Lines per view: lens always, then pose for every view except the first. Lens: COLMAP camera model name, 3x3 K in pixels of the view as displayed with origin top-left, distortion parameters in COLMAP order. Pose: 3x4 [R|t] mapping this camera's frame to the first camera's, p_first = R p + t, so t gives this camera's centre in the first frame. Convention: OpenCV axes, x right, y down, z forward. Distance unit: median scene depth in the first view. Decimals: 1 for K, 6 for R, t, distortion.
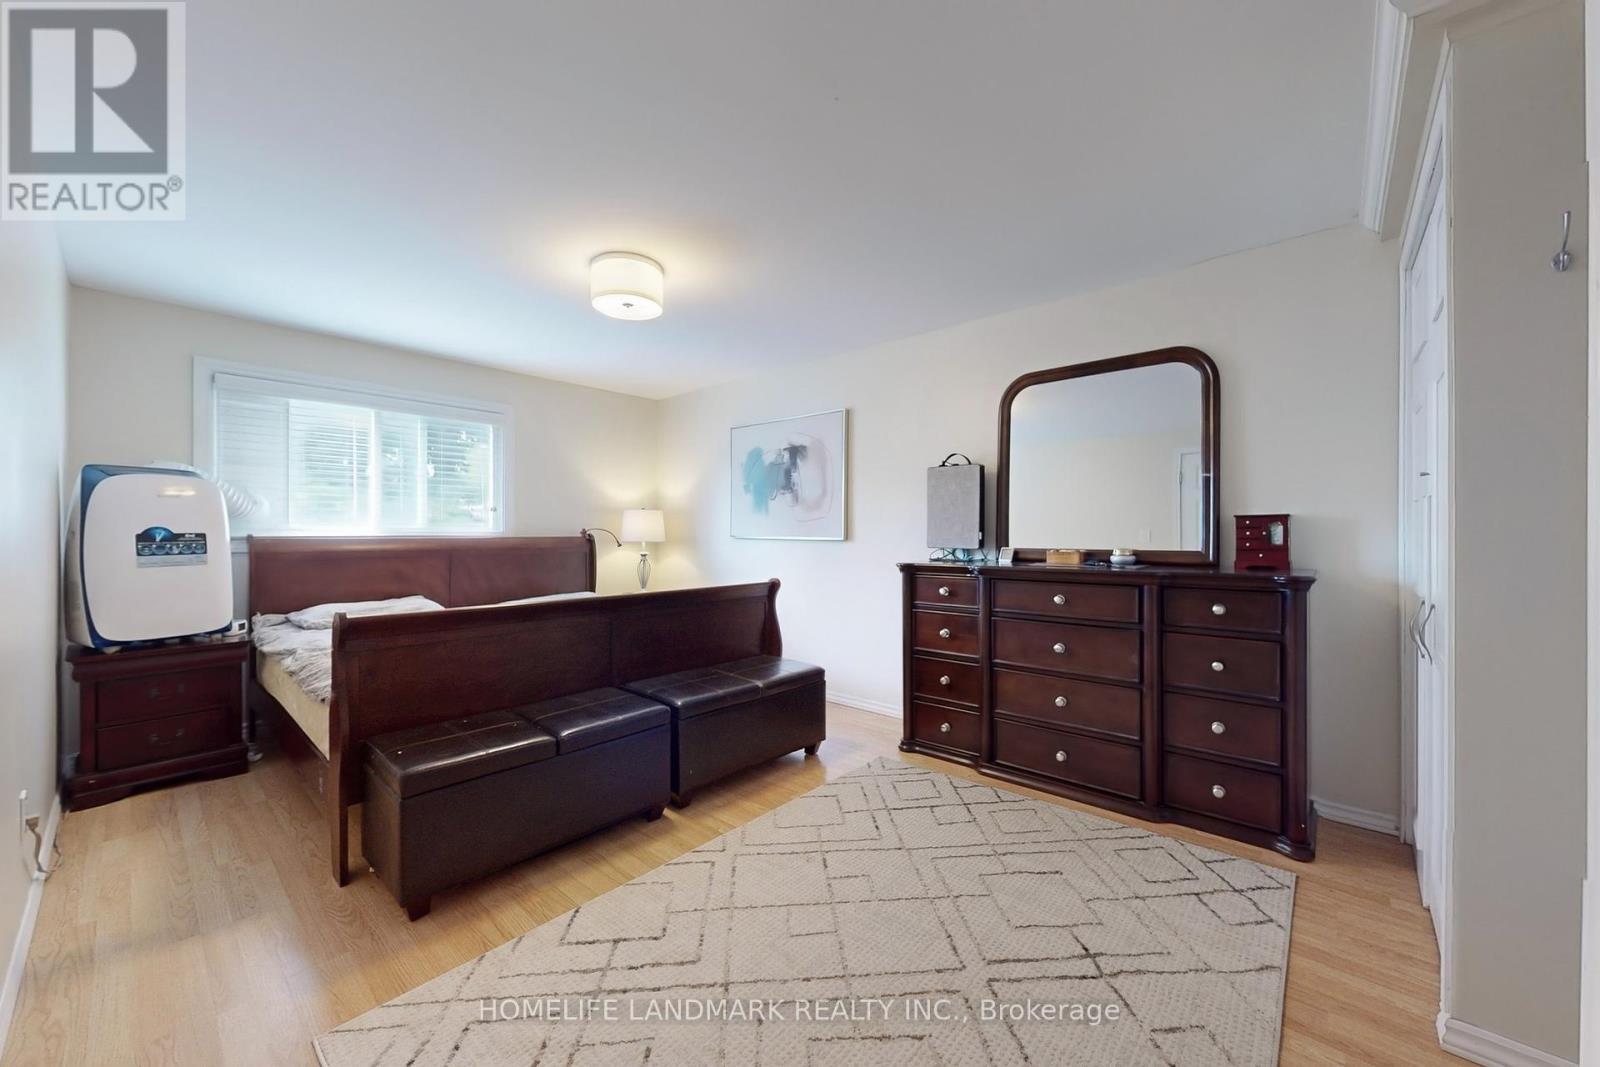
lens RADIAL K [[606.4, 0, 795.6], [0, 606.4, 535.1], [0, 0, 1]] dist [-0.000146, 0.000264]
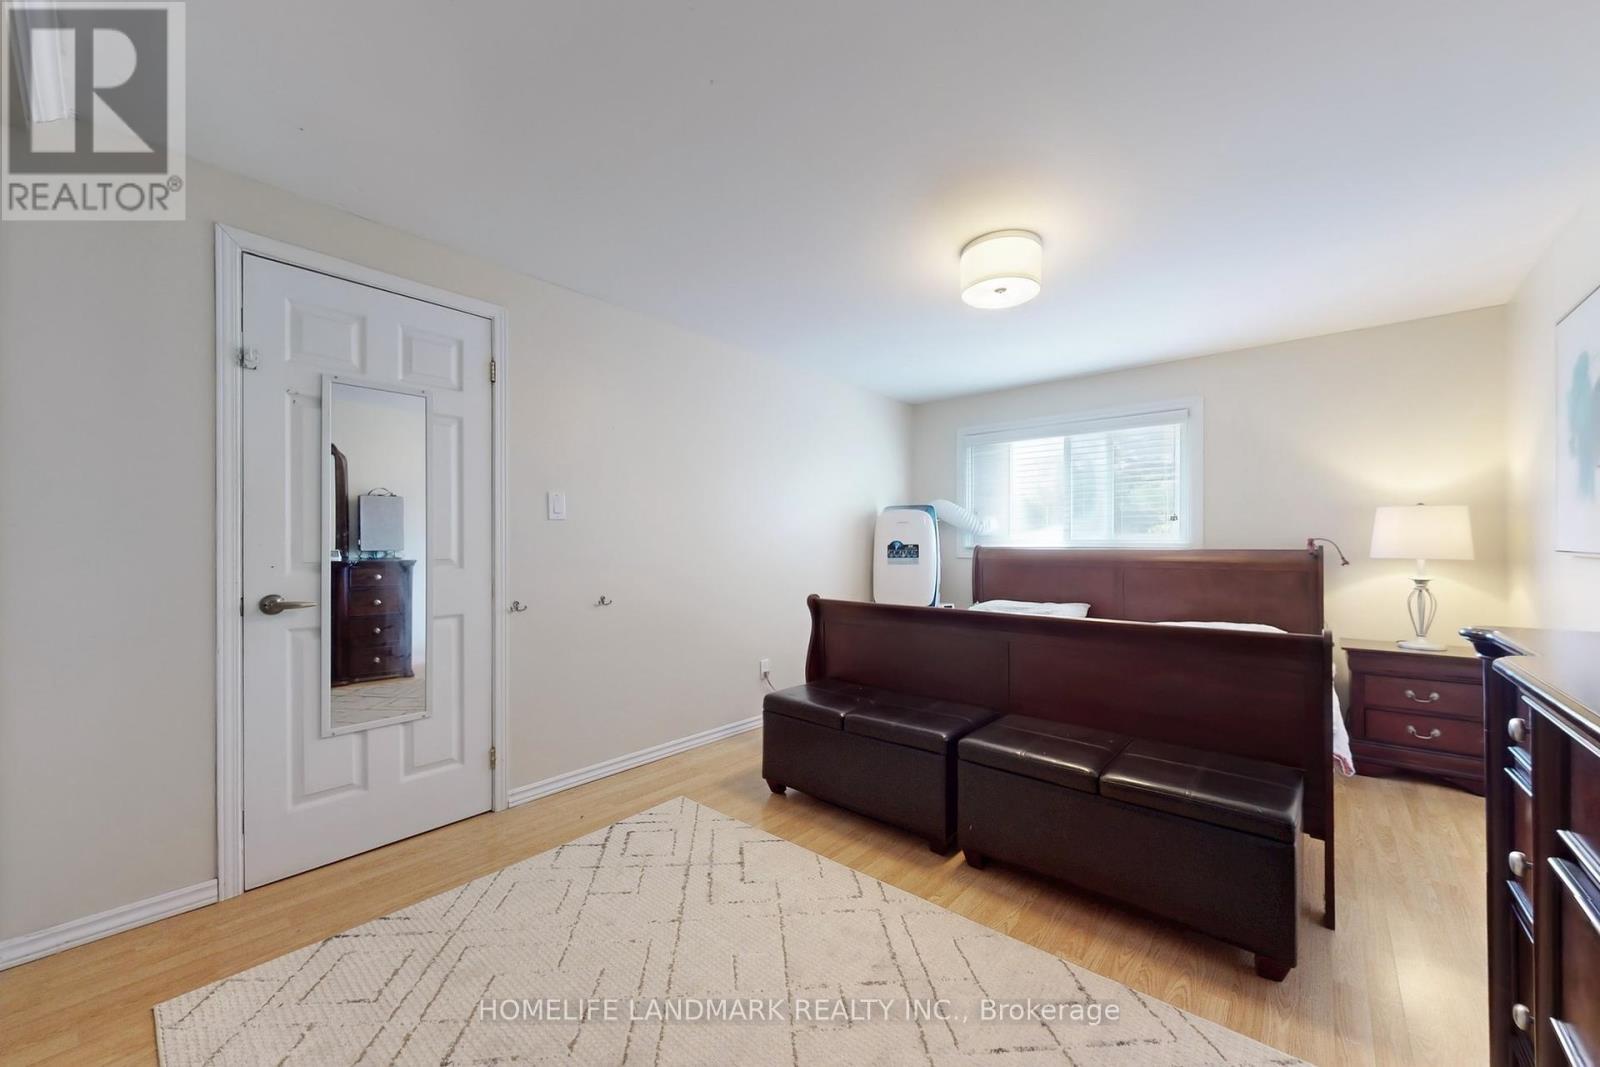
lens RADIAL K [[606.4, 0, 795.6], [0, 606.4, 535.1], [0, 0, 1]] dist [-0.000146, 0.000264]
pose [[0.008076, -0.019468, -0.999778, 0.614045], [-0.005119, 0.999797, -0.019509, 0.004867], [0.999954, 0.005276, 0.007974, 0.683538]]
